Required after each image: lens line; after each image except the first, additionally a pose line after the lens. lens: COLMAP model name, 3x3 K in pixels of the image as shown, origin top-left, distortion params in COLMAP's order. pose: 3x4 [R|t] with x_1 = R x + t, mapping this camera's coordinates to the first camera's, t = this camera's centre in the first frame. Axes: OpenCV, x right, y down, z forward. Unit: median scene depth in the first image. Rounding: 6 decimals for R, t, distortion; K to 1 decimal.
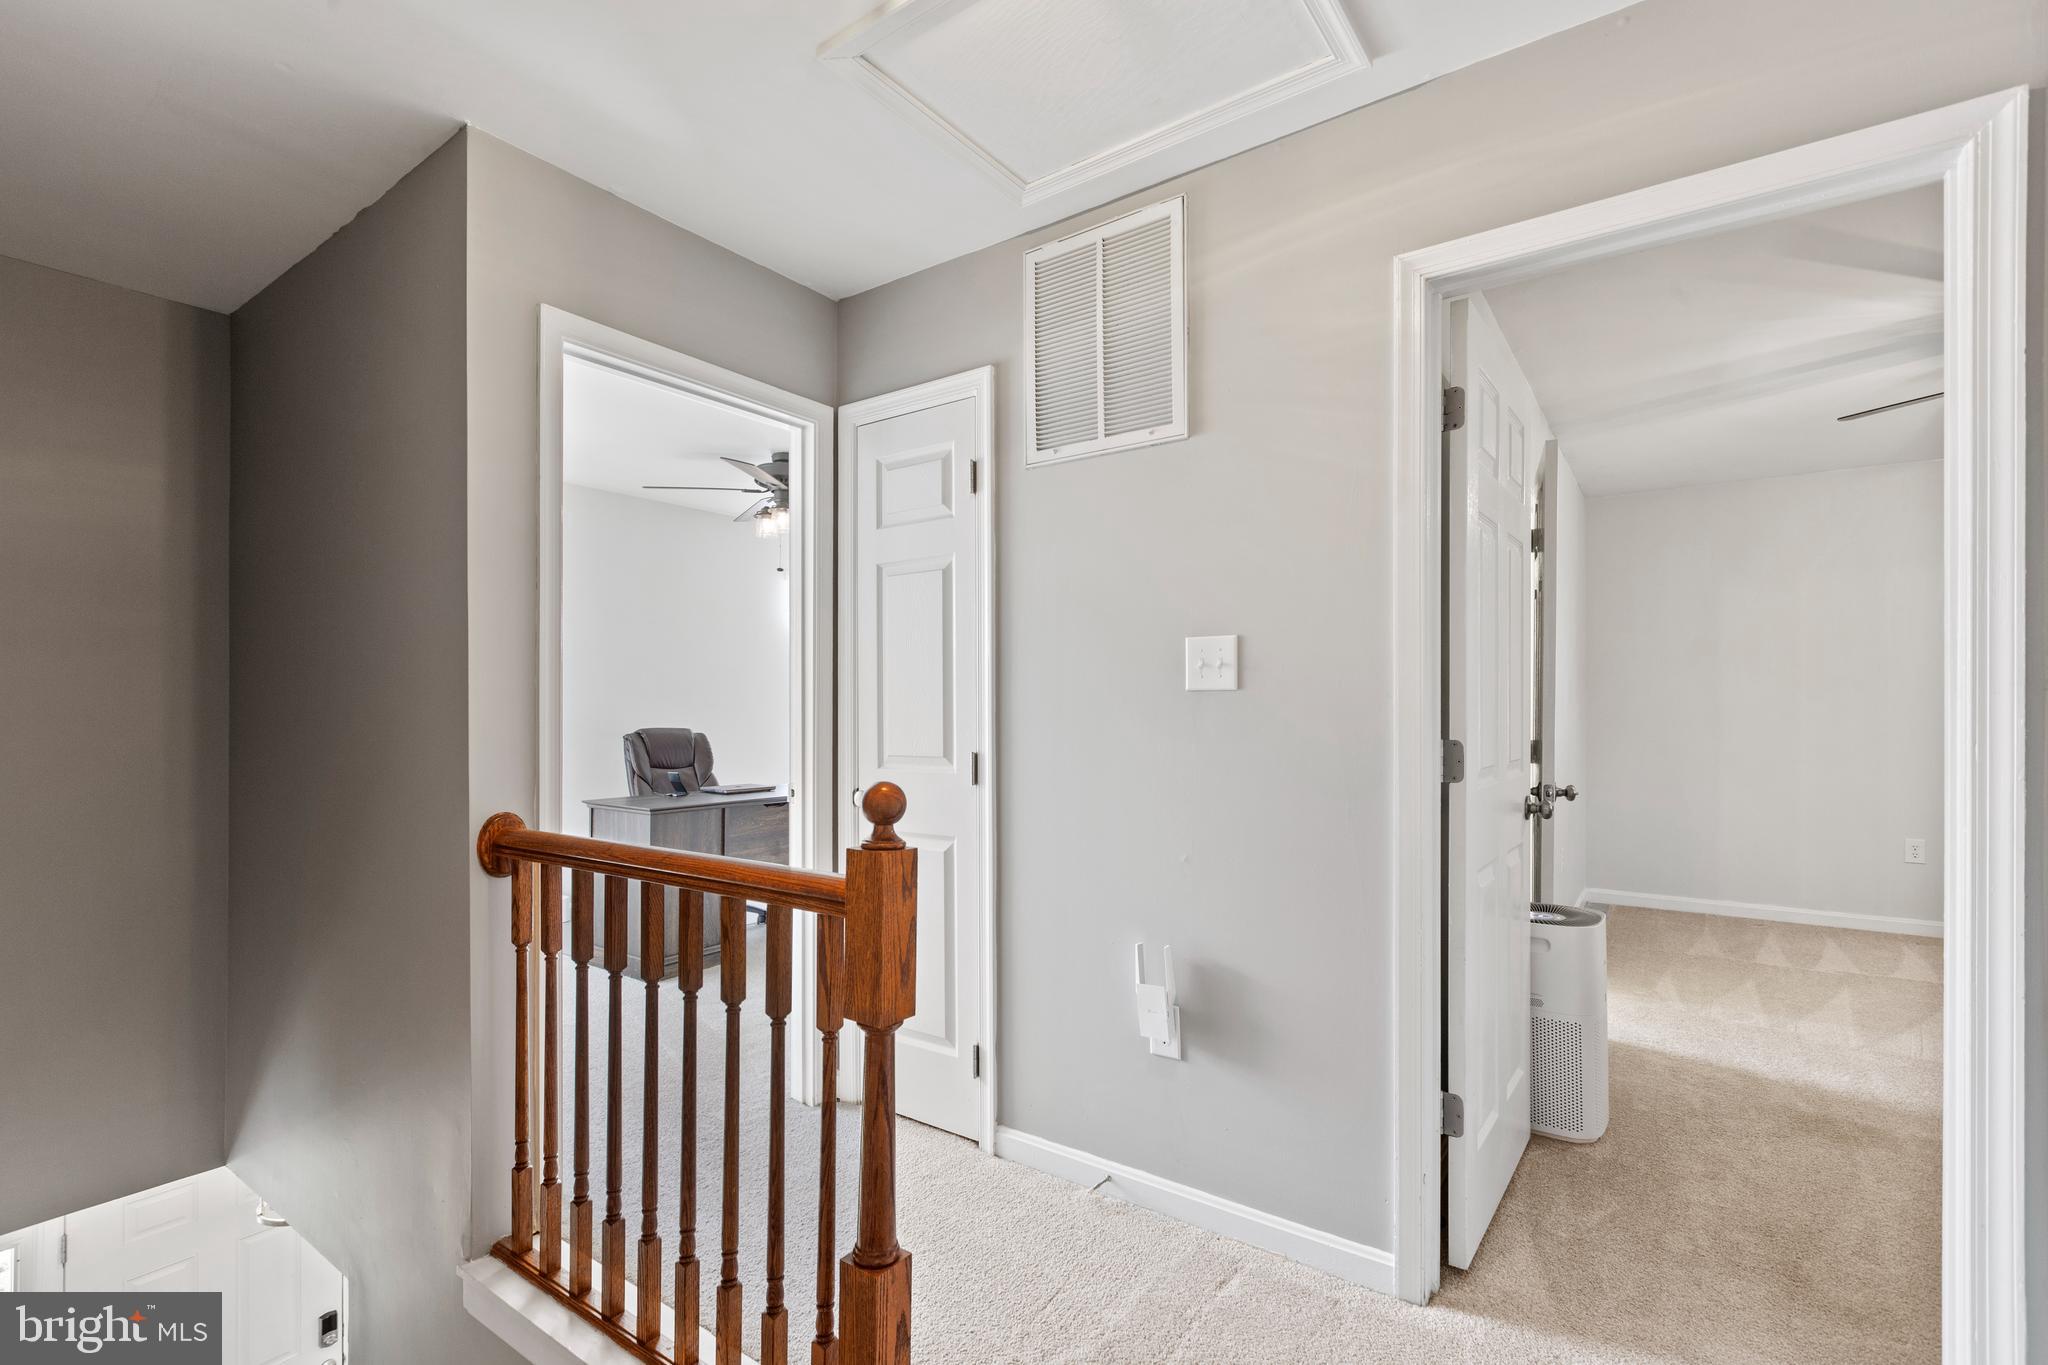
lens RADIAL K [[935.5, 0, 1019.3], [0, 935.5, 692.4], [0, 0, 1]] dist [0.000580, 0.000012]
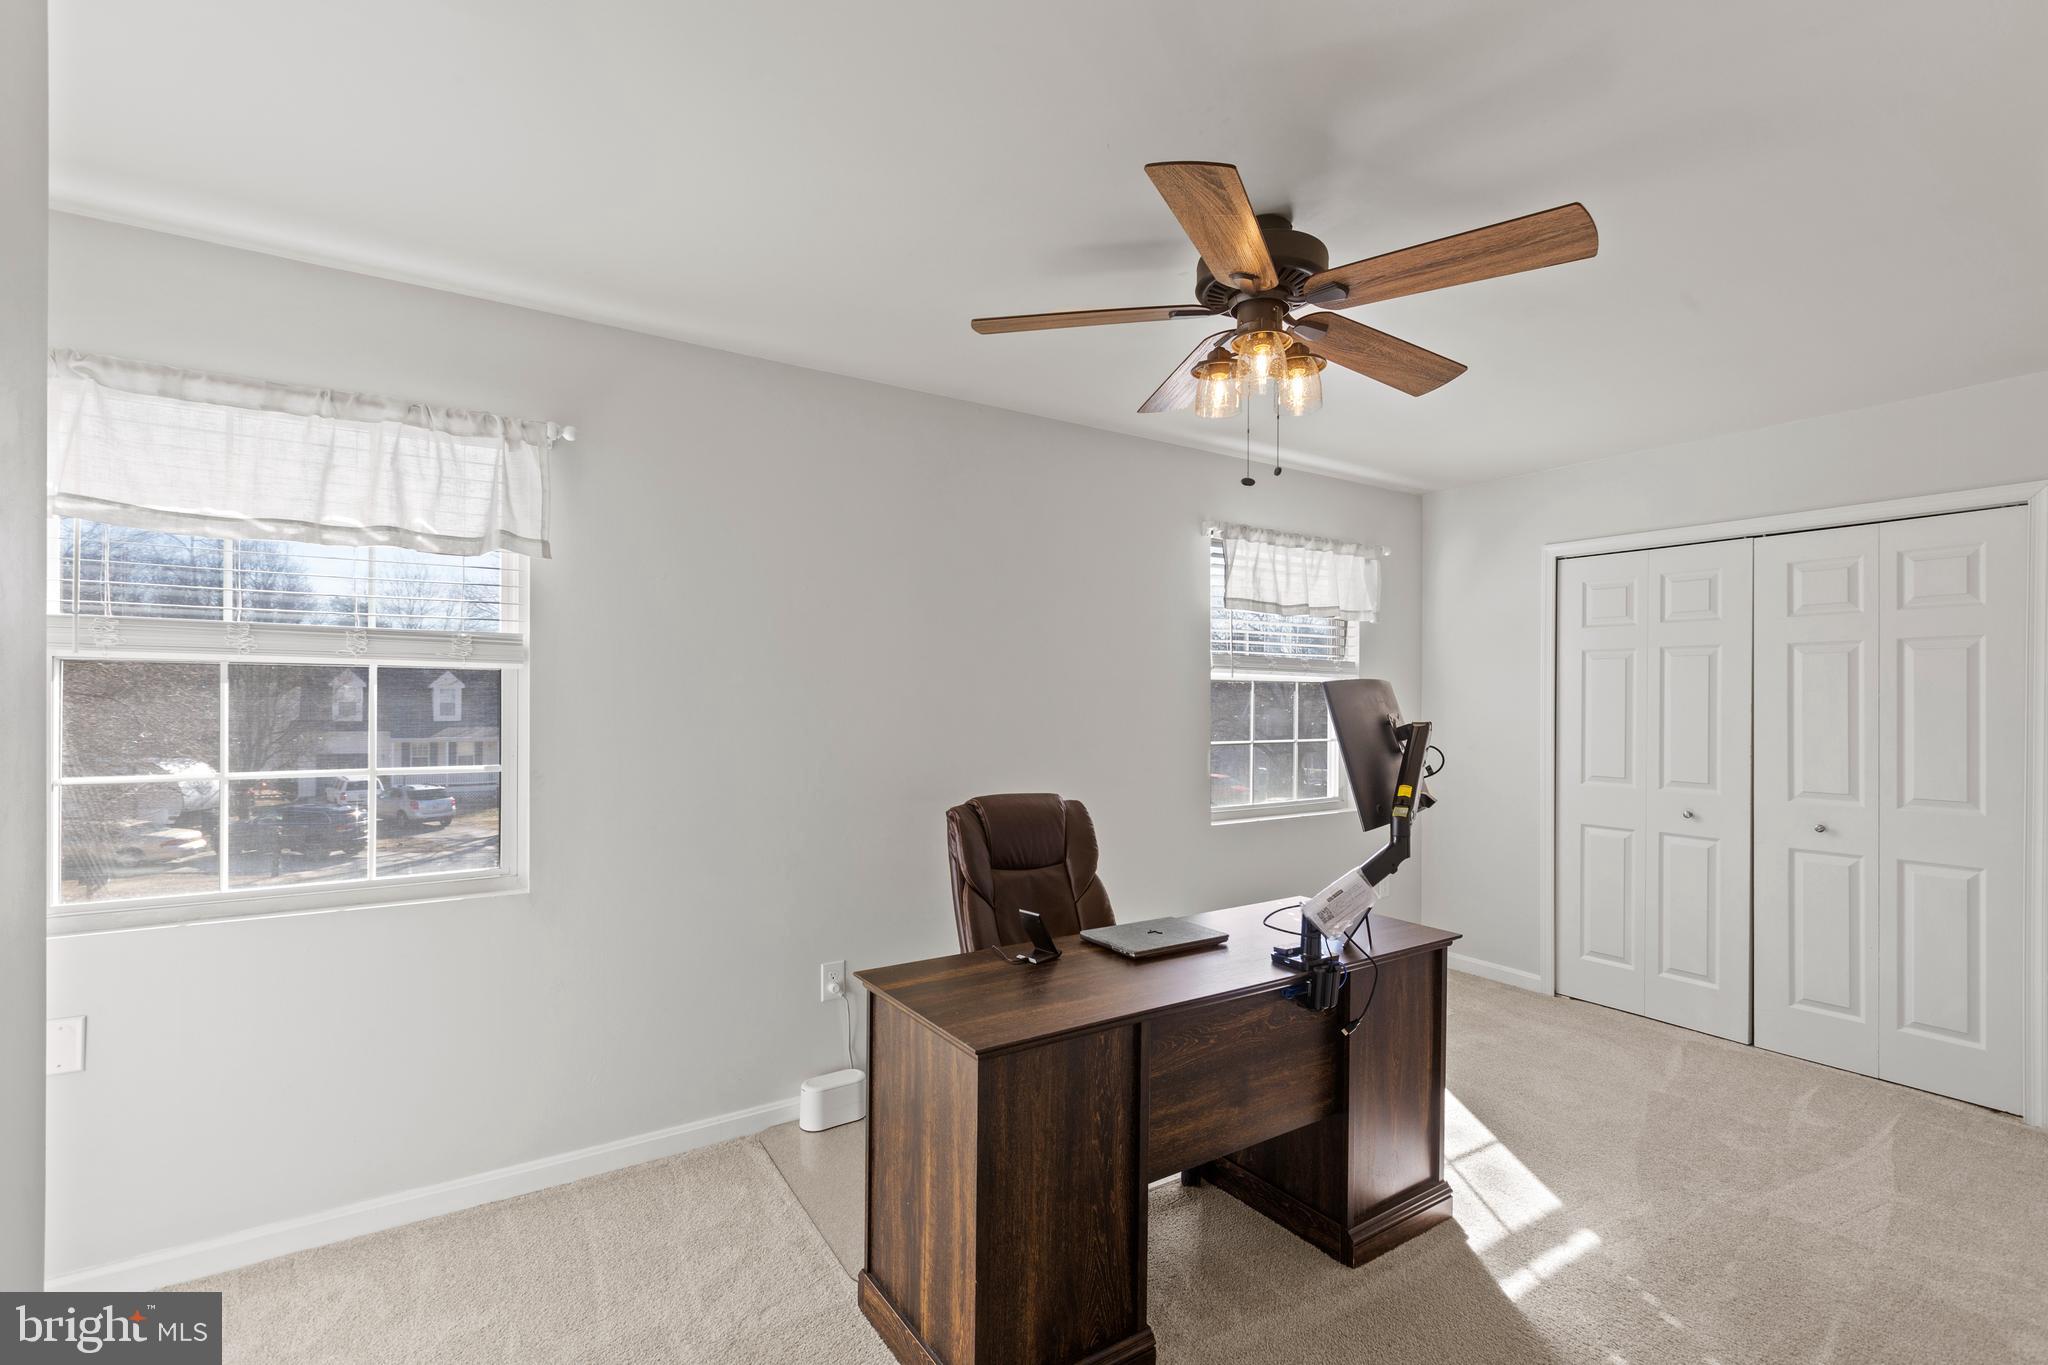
lens RADIAL K [[935.5, 0, 1025.4], [0, 935.5, 687.3], [0, 0, 1]] dist [0.000580, 0.000012]
pose [[0.940061, 0.000862, -0.341006, -0.189958], [-0.000441, 0.999999, 0.001312, -0.027806], [0.341007, -0.001083, 0.940060, 0.494443]]
